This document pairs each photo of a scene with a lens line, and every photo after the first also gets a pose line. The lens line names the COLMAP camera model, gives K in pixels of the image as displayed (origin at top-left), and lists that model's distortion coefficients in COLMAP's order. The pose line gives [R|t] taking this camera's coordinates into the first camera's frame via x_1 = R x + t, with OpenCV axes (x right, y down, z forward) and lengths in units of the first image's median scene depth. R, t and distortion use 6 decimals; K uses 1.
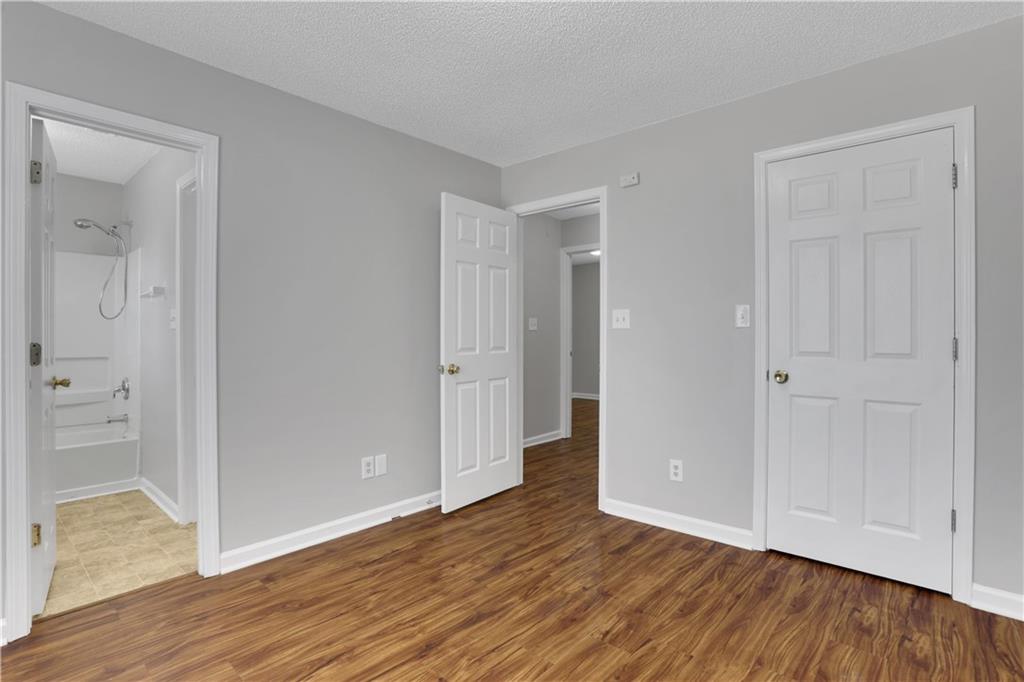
lens RADIAL K [[487.7, 0, 515.7], [0, 487.7, 333.0], [0, 0, 1]] dist [-0.077283, 0.032542]
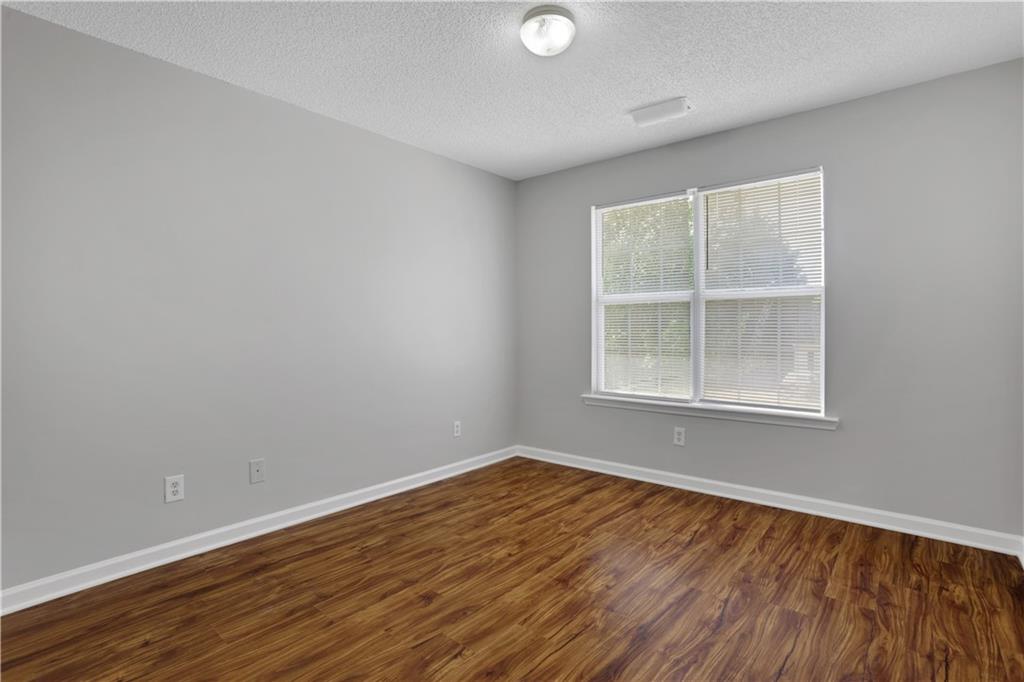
lens RADIAL K [[487.7, 0, 515.7], [0, 487.7, 333.0], [0, 0, 1]] dist [-0.077283, 0.032542]
pose [[-0.999503, 0.006806, -0.030788, 0.104844], [0.006645, 0.999964, 0.005328, 0.017224], [0.030823, 0.005121, -0.999512, 1.925024]]
